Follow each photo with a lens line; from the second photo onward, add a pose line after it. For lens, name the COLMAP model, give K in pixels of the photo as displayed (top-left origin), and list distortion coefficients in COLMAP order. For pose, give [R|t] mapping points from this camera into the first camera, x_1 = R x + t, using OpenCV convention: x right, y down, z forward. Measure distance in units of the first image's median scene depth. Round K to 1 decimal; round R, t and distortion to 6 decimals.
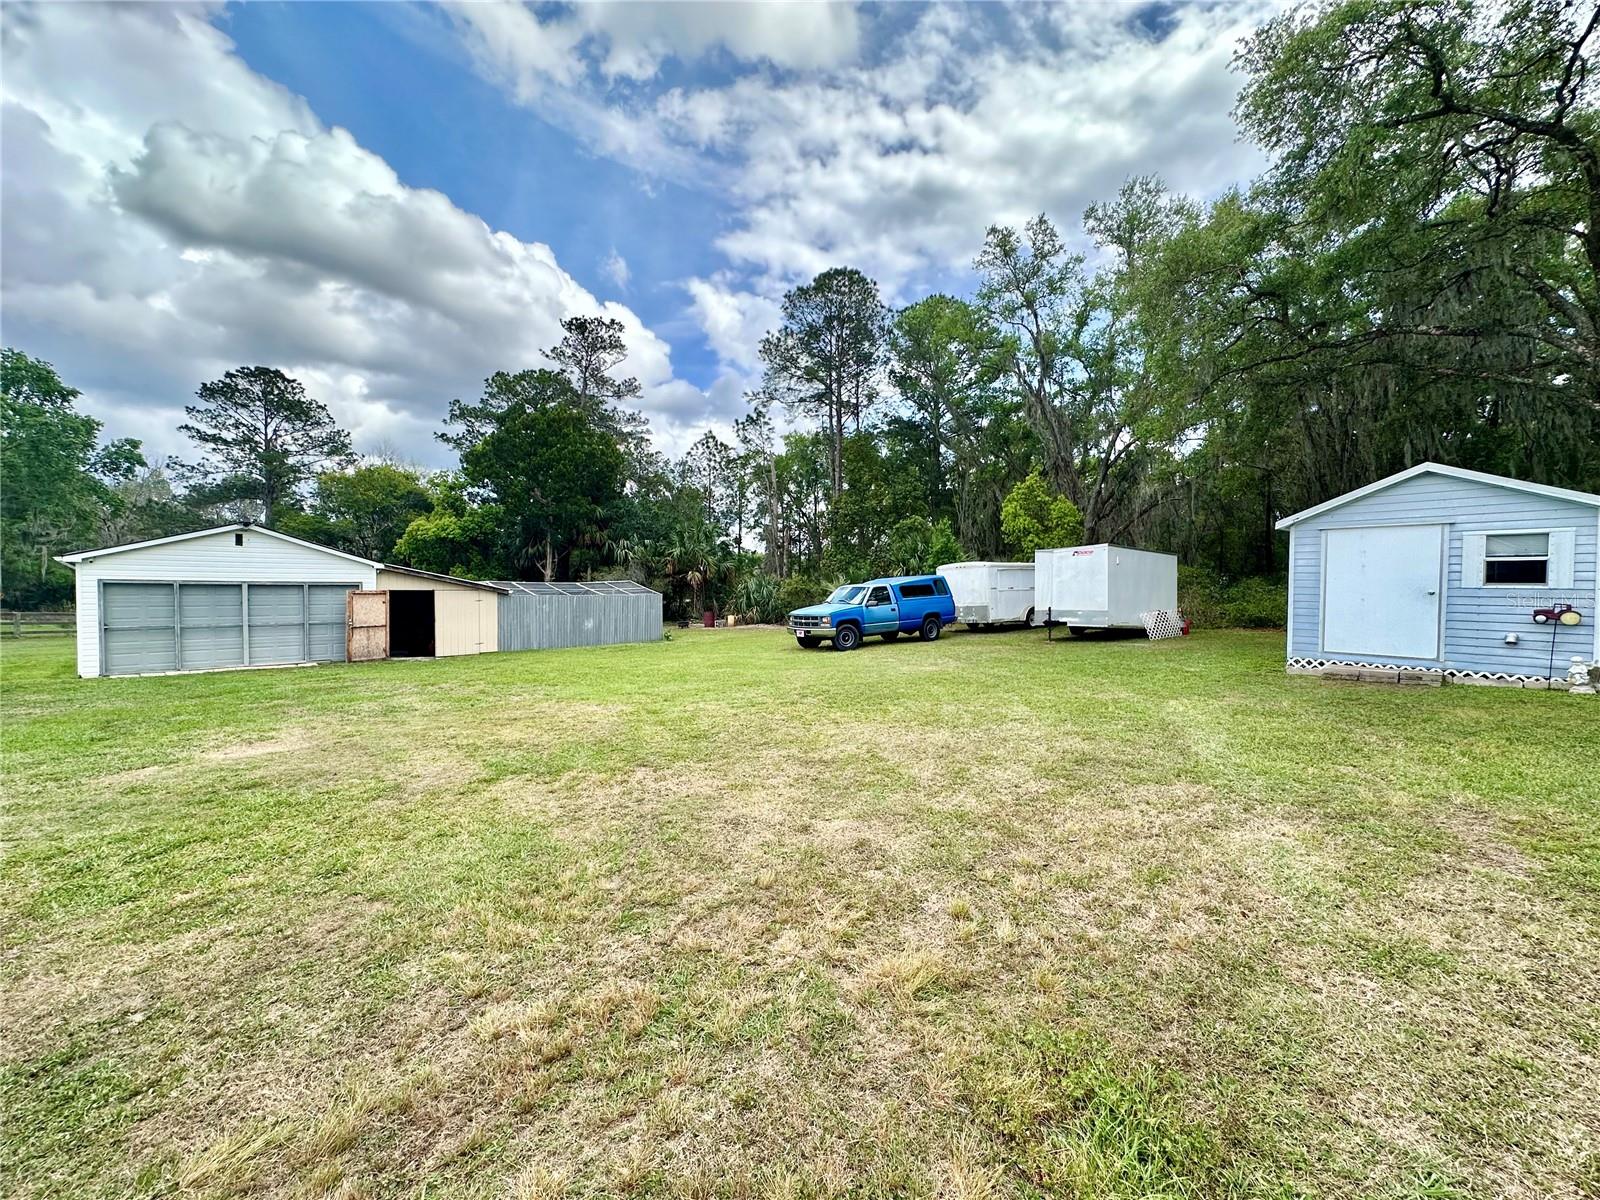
lens RADIAL K [[644.5, 0, 800.3], [0, 644.5, 595.8], [0, 0, 1]] dist [0.003877, 0.000476]
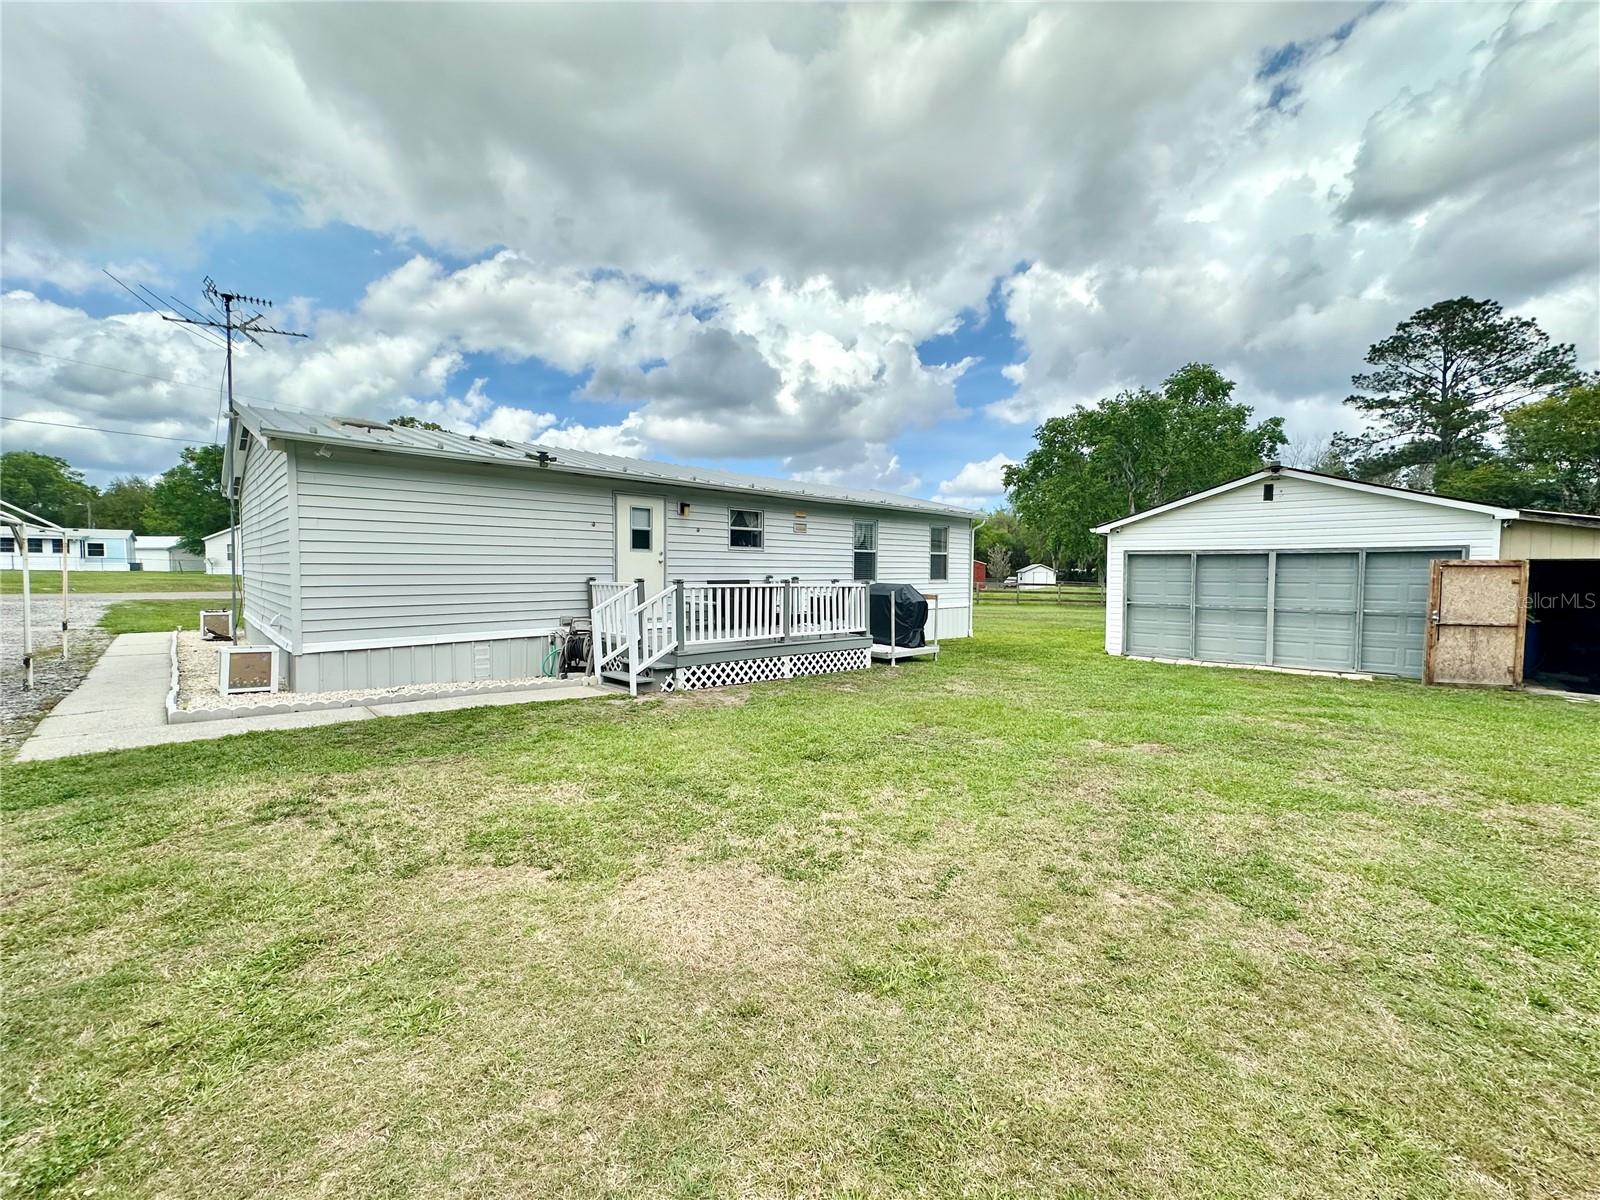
lens RADIAL K [[644.5, 0, 800.3], [0, 644.5, 595.7], [0, 0, 1]] dist [0.003877, 0.000476]
pose [[0.072245, 0.037603, -0.996678, -0.099434], [-0.012206, 0.999248, 0.036815, 0.005456], [0.997312, 0.009506, 0.072650, 0.240902]]
